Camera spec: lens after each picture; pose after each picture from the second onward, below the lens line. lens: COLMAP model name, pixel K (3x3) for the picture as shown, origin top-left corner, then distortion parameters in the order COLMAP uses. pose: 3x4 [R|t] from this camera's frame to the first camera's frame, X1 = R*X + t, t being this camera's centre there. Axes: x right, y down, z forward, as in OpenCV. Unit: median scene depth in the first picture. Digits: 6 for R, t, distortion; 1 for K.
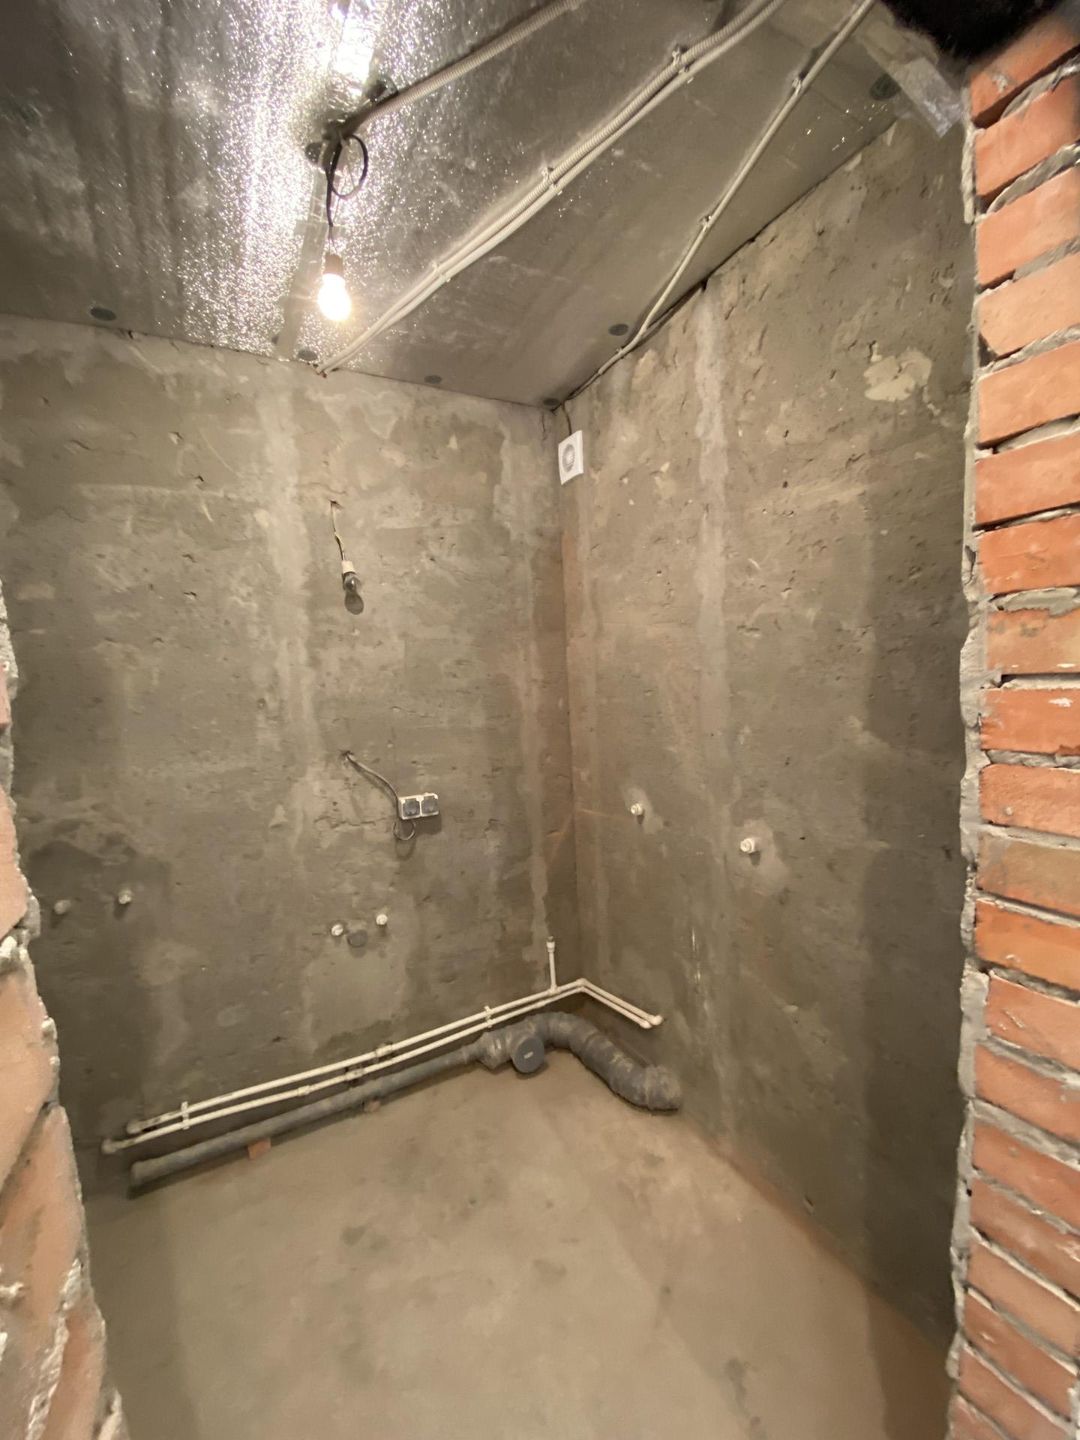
lens RADIAL K [[584.5, 0, 547.3], [0, 584.5, 724.0], [0, 0, 1]] dist [0.011694, -0.017136]
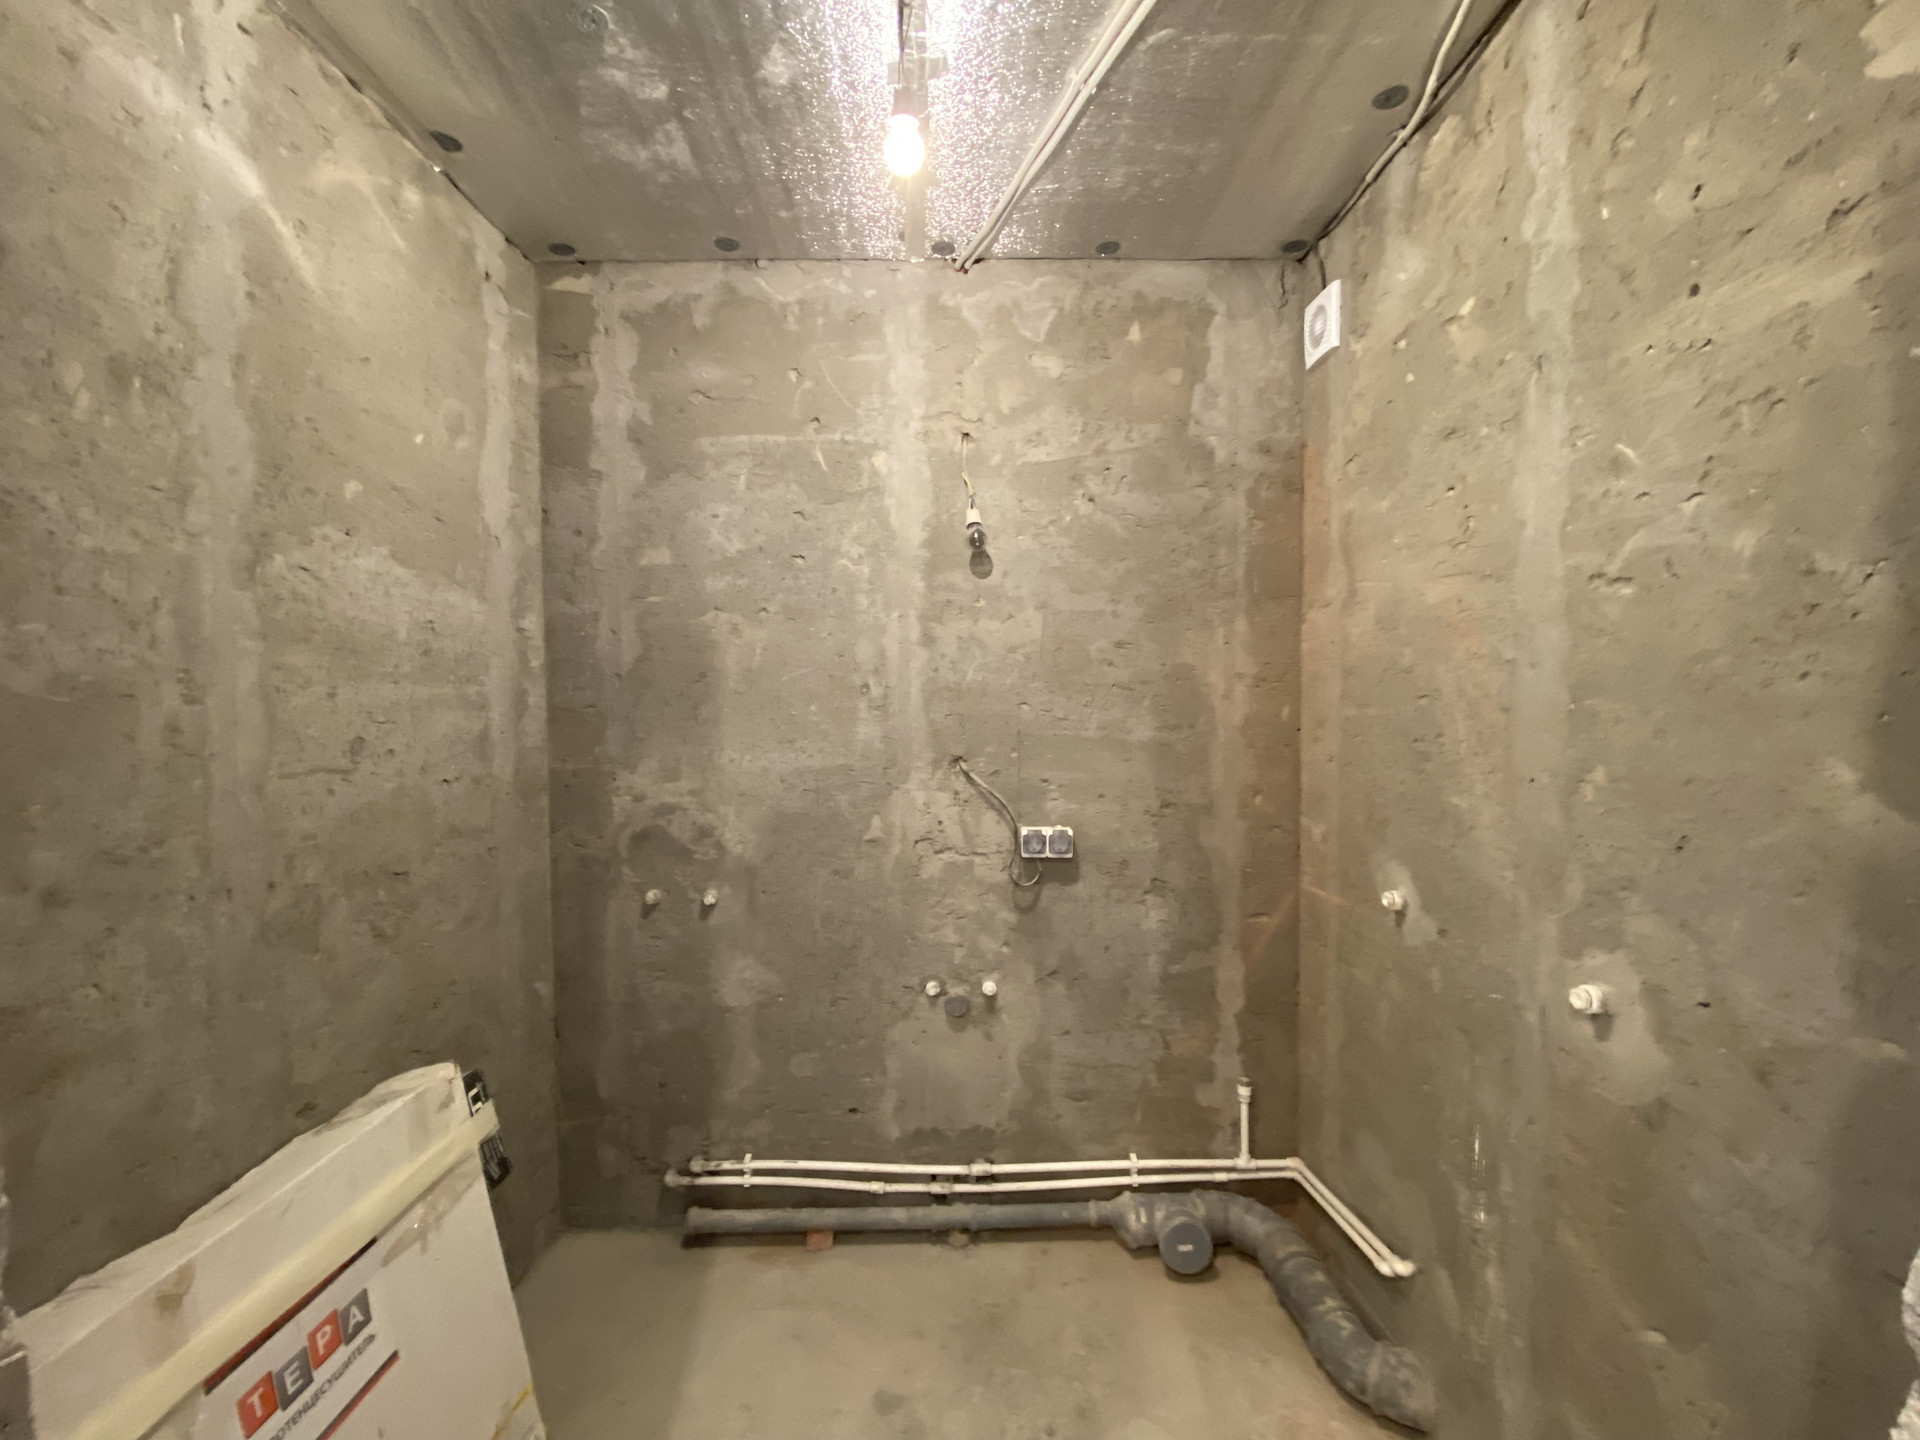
lens RADIAL K [[780.2, 0, 964.8], [0, 780.2, 720.8], [0, 0, 1]] dist [0.024352, -0.023604]
pose [[0.883754, 0.062036, -0.463822, 0.140833], [-0.075992, 0.997043, -0.011439, 0.011362], [0.461741, 0.045356, 0.885854, 0.104582]]
